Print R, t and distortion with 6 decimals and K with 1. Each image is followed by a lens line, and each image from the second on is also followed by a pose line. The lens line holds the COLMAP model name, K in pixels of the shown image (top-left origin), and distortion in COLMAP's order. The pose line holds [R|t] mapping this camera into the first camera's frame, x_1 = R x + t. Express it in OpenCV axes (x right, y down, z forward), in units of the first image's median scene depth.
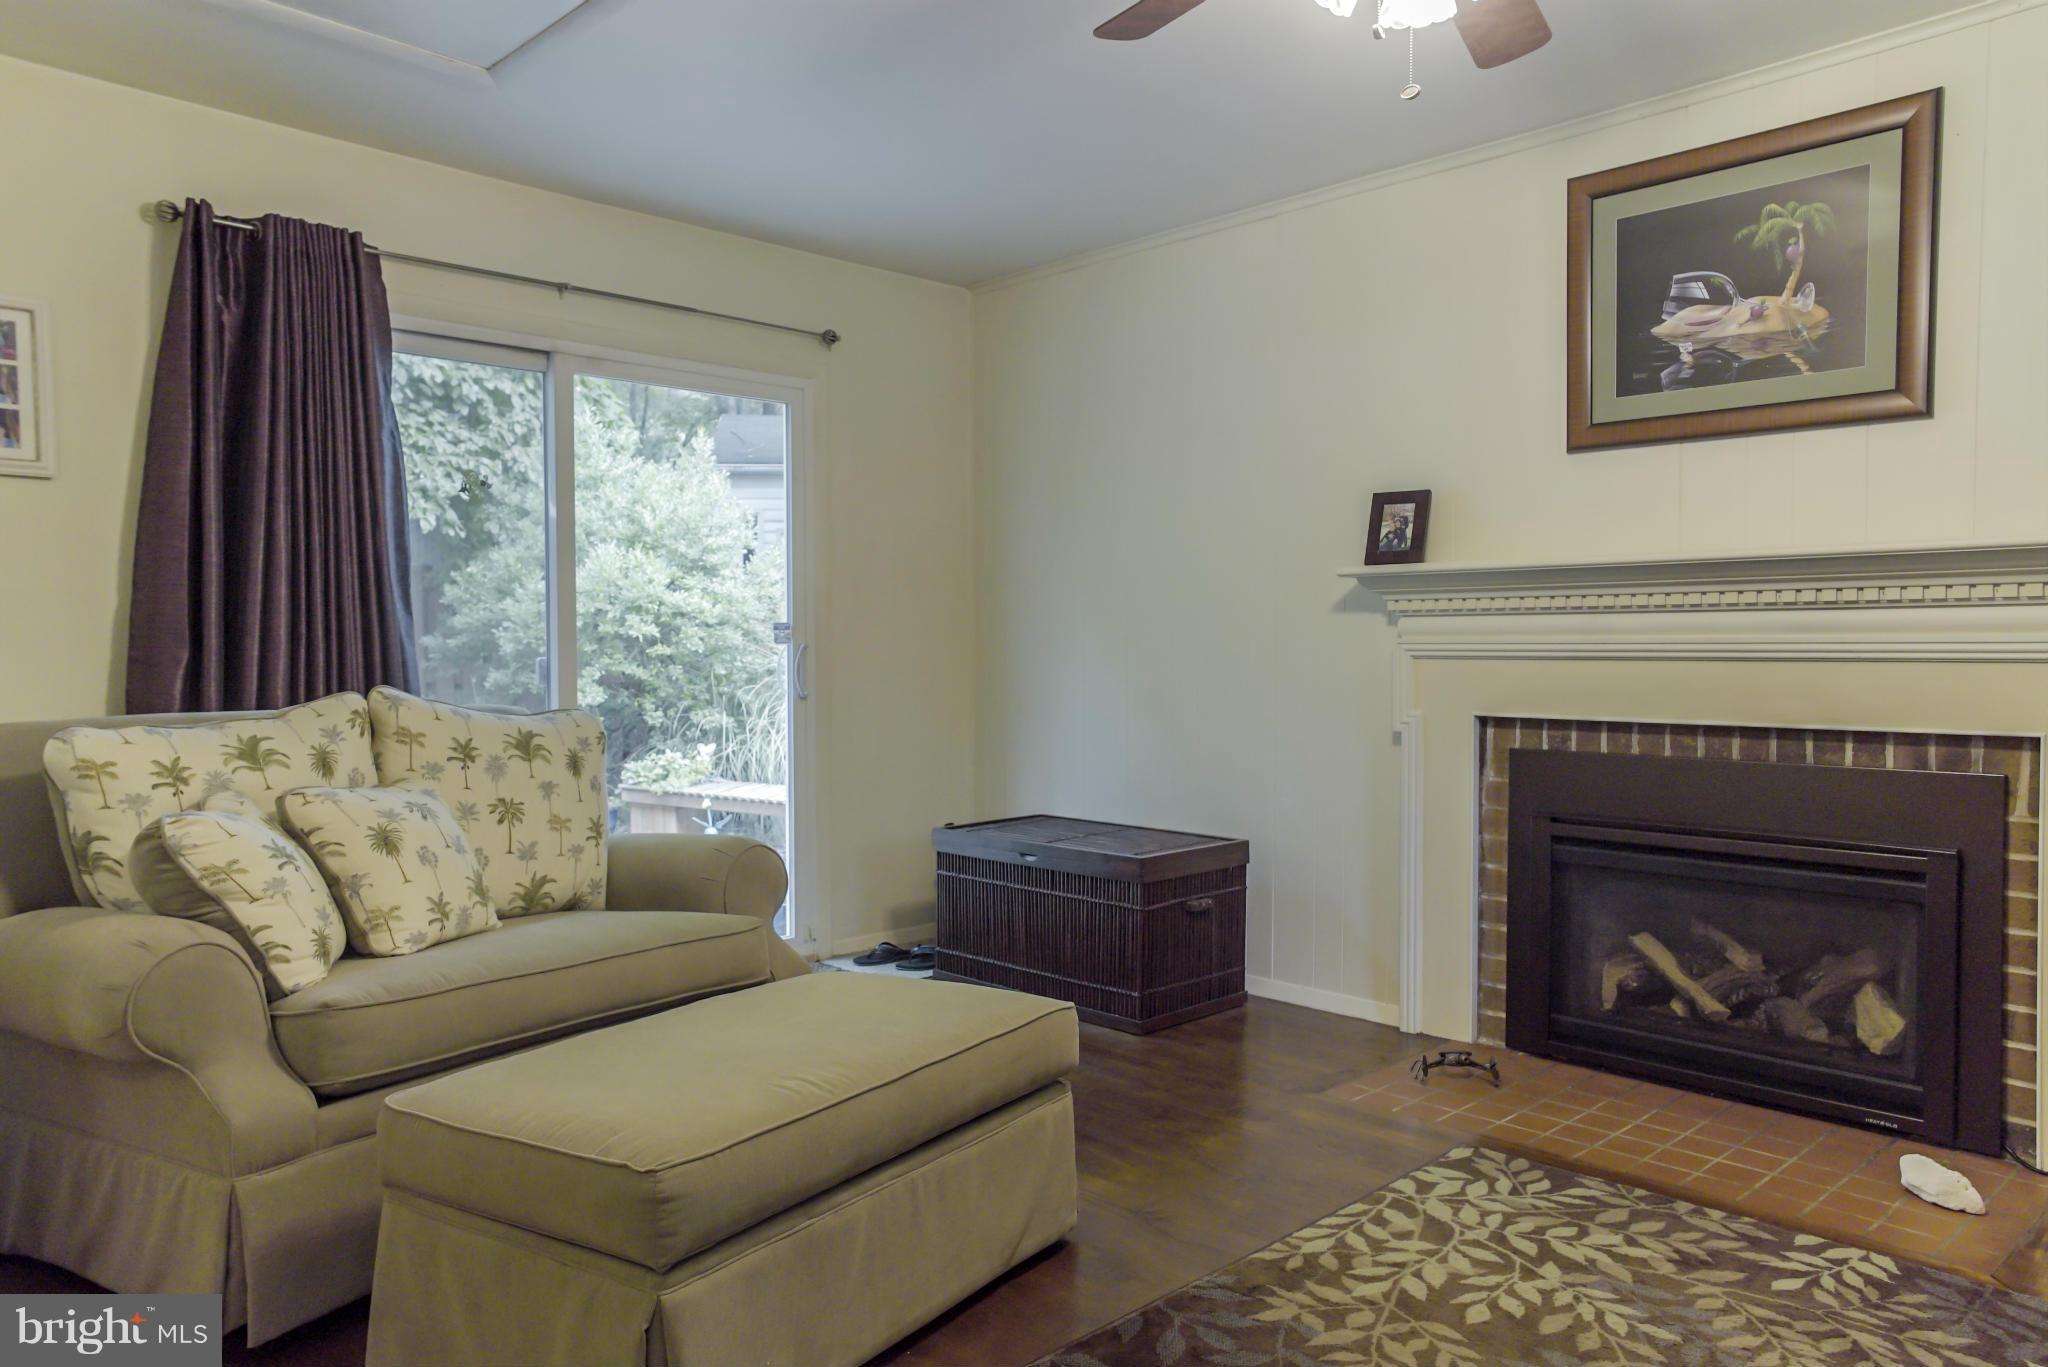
lens RADIAL K [[1401.1, 0, 1028.7], [0, 1401.1, 686.9], [0, 0, 1]] dist [-0.006682, 0.033855]
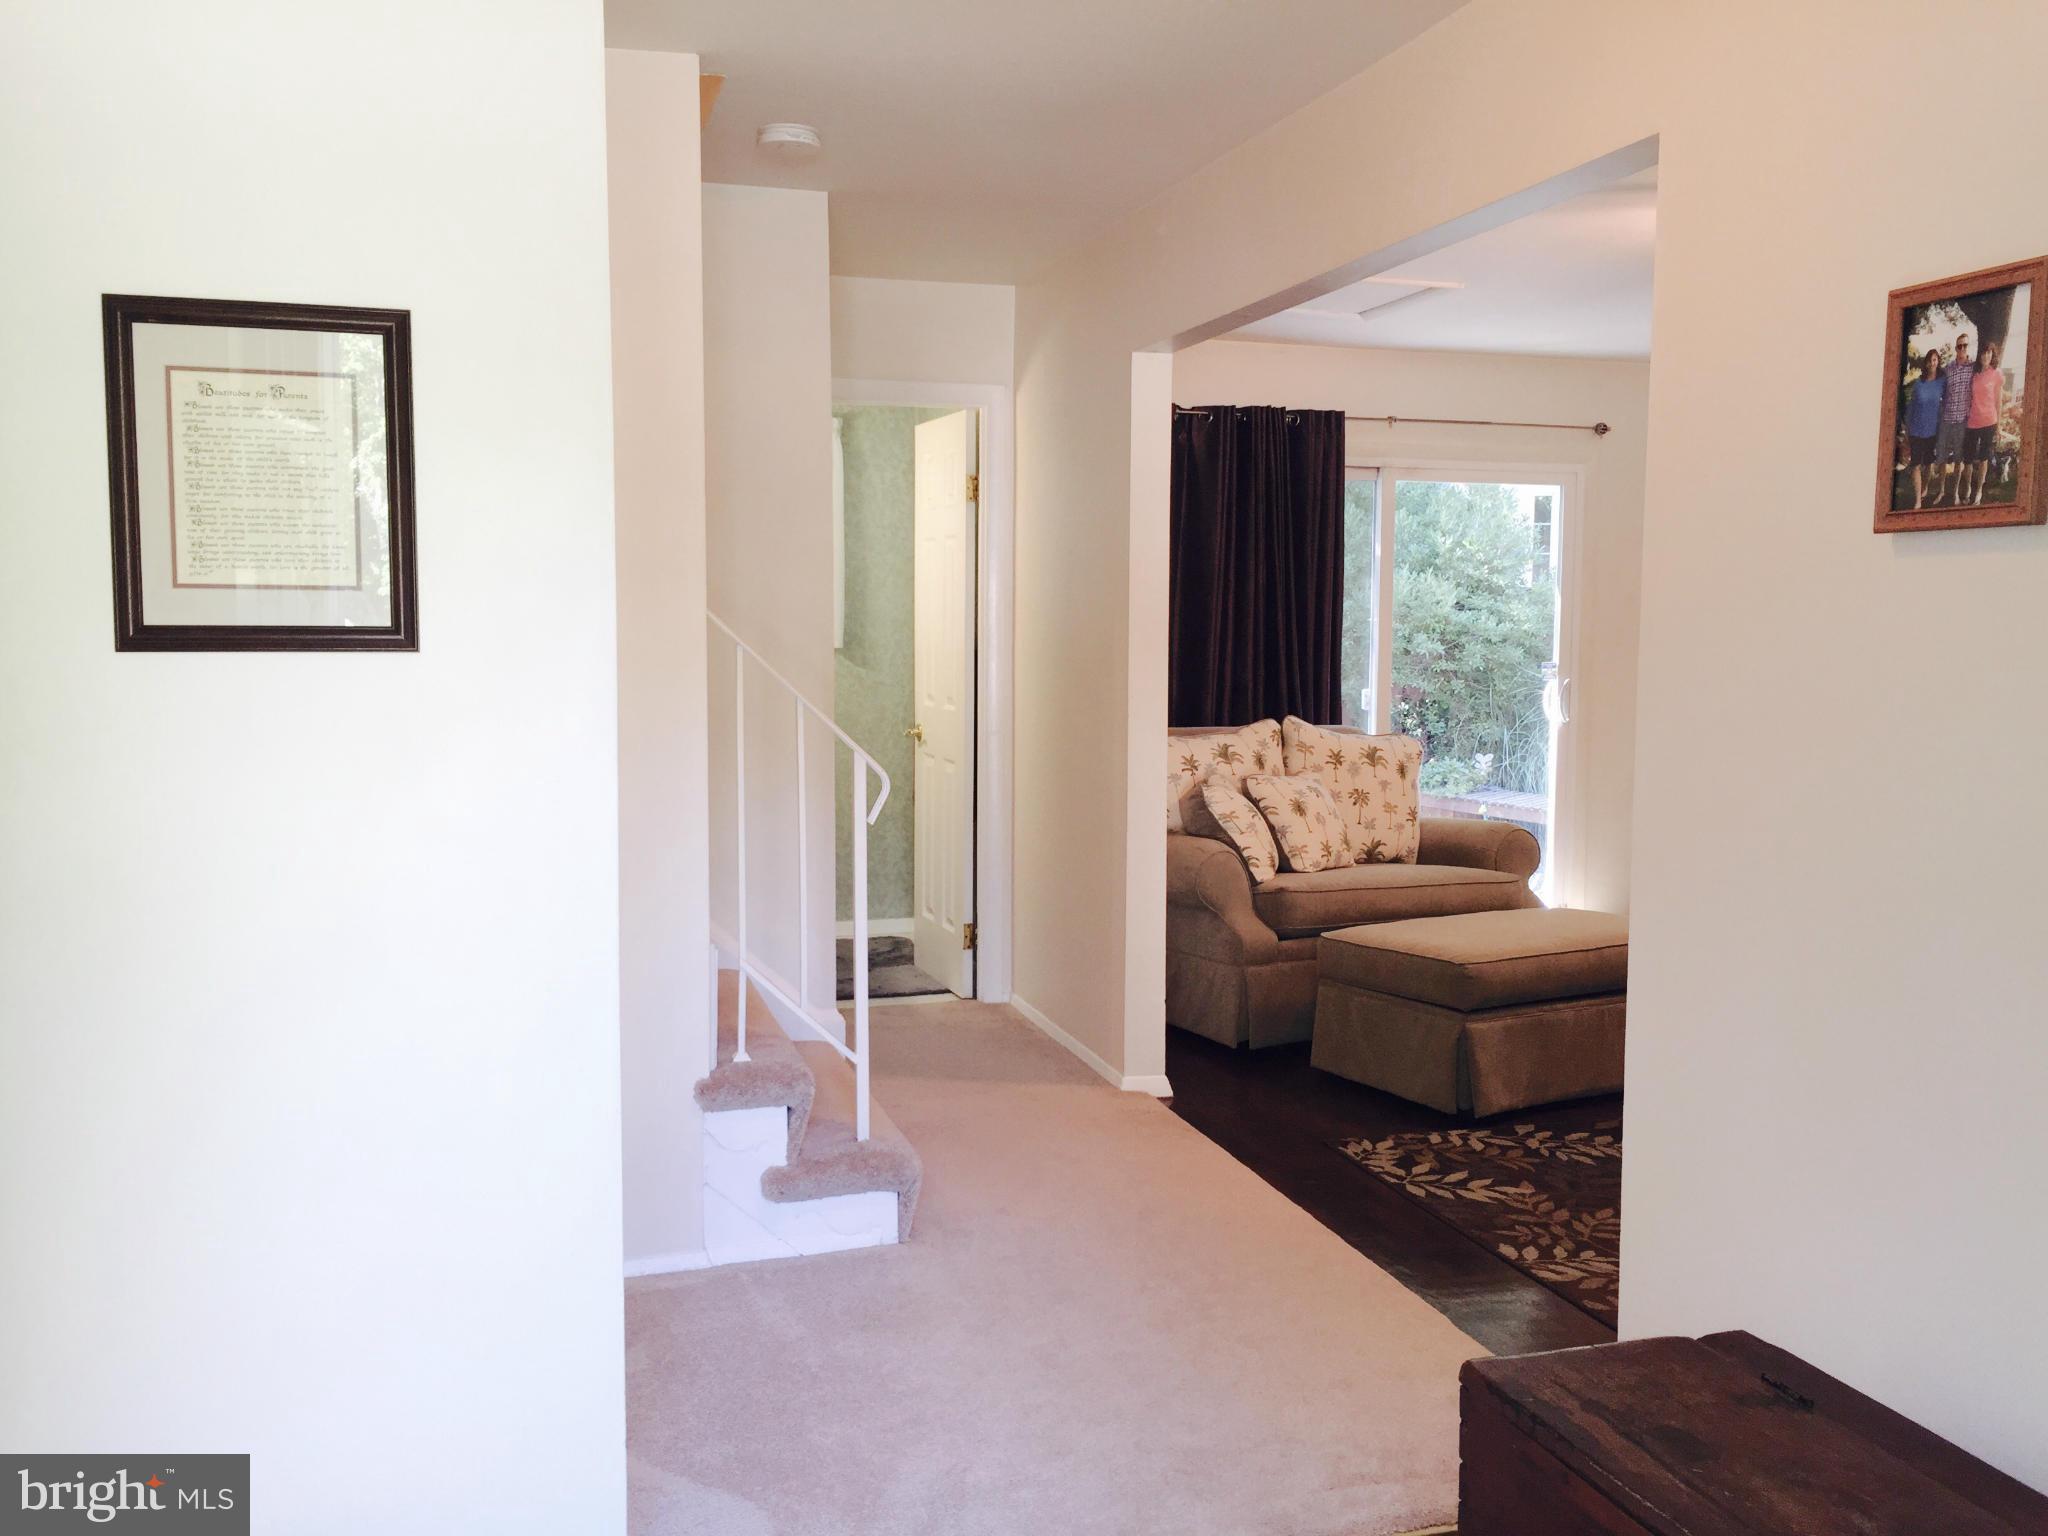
lens RADIAL K [[1768.0, 0, 1019.8], [0, 1768.0, 742.3], [0, 0, 1]] dist [0.082992, -0.001109]
pose [[0.885816, 0.043022, -0.462038, 0.223309], [-0.025473, 0.998700, 0.044157, -0.054083], [0.463337, -0.027345, 0.885760, -0.998015]]
